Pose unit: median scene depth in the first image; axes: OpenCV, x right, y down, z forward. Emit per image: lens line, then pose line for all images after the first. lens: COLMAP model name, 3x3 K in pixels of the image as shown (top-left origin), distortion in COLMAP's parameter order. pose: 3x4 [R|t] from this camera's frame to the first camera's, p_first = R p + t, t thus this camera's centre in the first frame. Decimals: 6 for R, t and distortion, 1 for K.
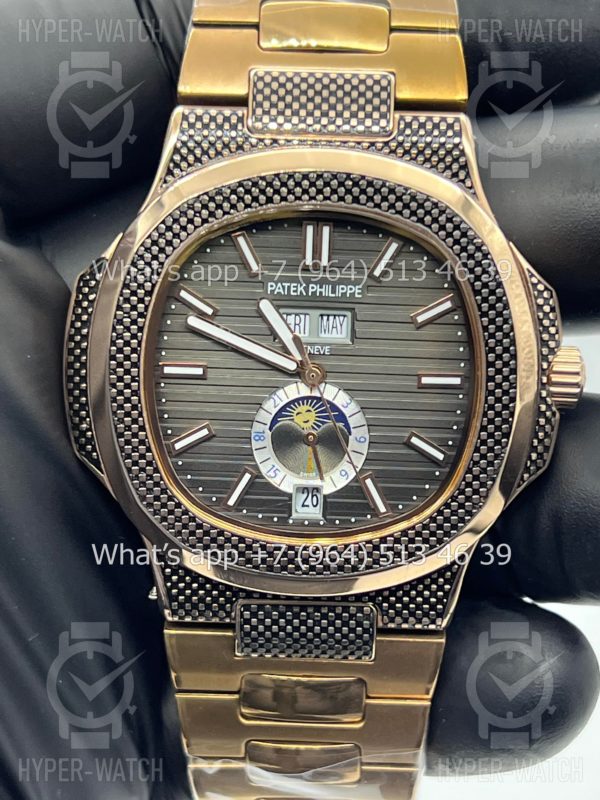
lens RADIAL K [[1944.4, 0, 299.8], [0, 1944.4, 420.8], [0, 0, 1]] dist [0.128457, 0.000000]
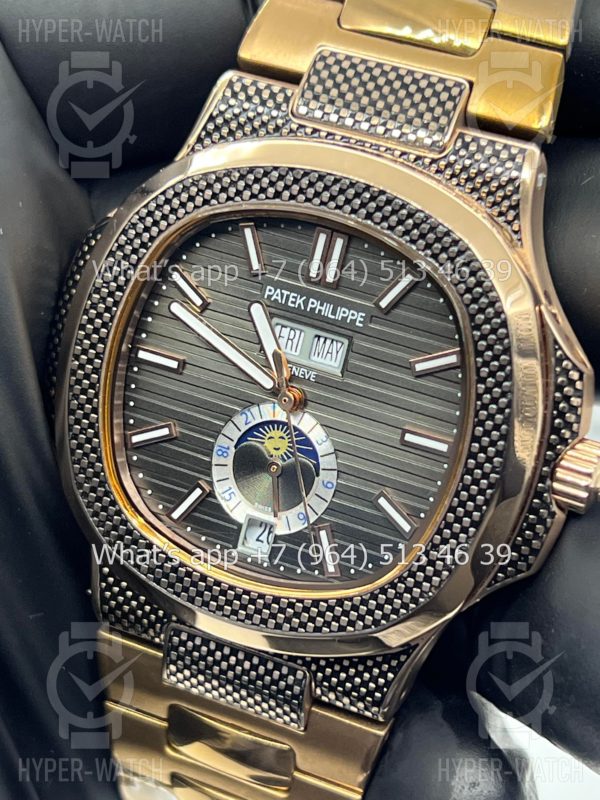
lens RADIAL K [[1944.4, 0, 294.8], [0, 1944.4, 376.1], [0, 0, 1]] dist [0.128457, 0.000000]
pose [[0.928844, 0.241850, -0.280638, 0.251621], [-0.239166, 0.969967, 0.044320, -0.073010], [0.282928, 0.025953, 0.958790, 0.157843]]
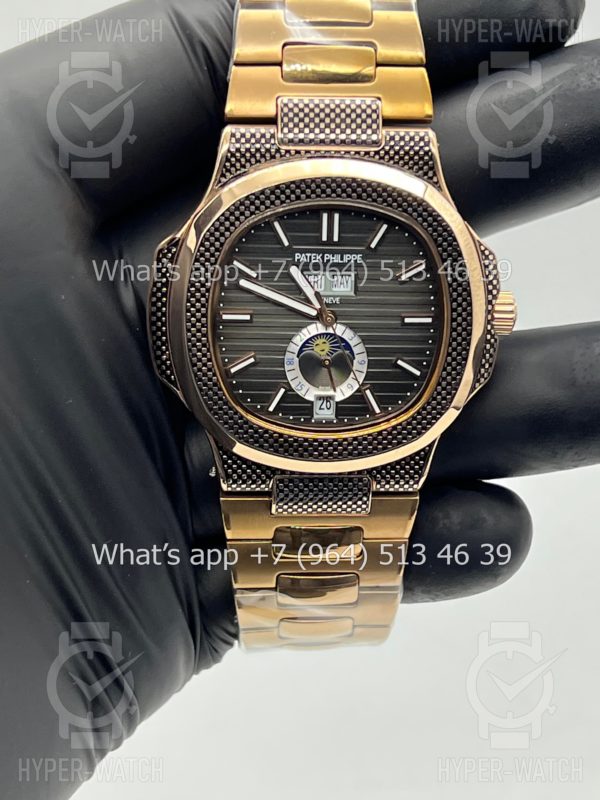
lens RADIAL K [[1944.4, 0, 293.7], [0, 1944.4, 404.1], [0, 0, 1]] dist [0.128457, 0.000000]
pose [[0.996455, -0.027016, 0.079672, -0.132030], [0.018261, 0.993914, 0.108637, -0.115318], [-0.082122, -0.106797, 0.990884, -0.404076]]
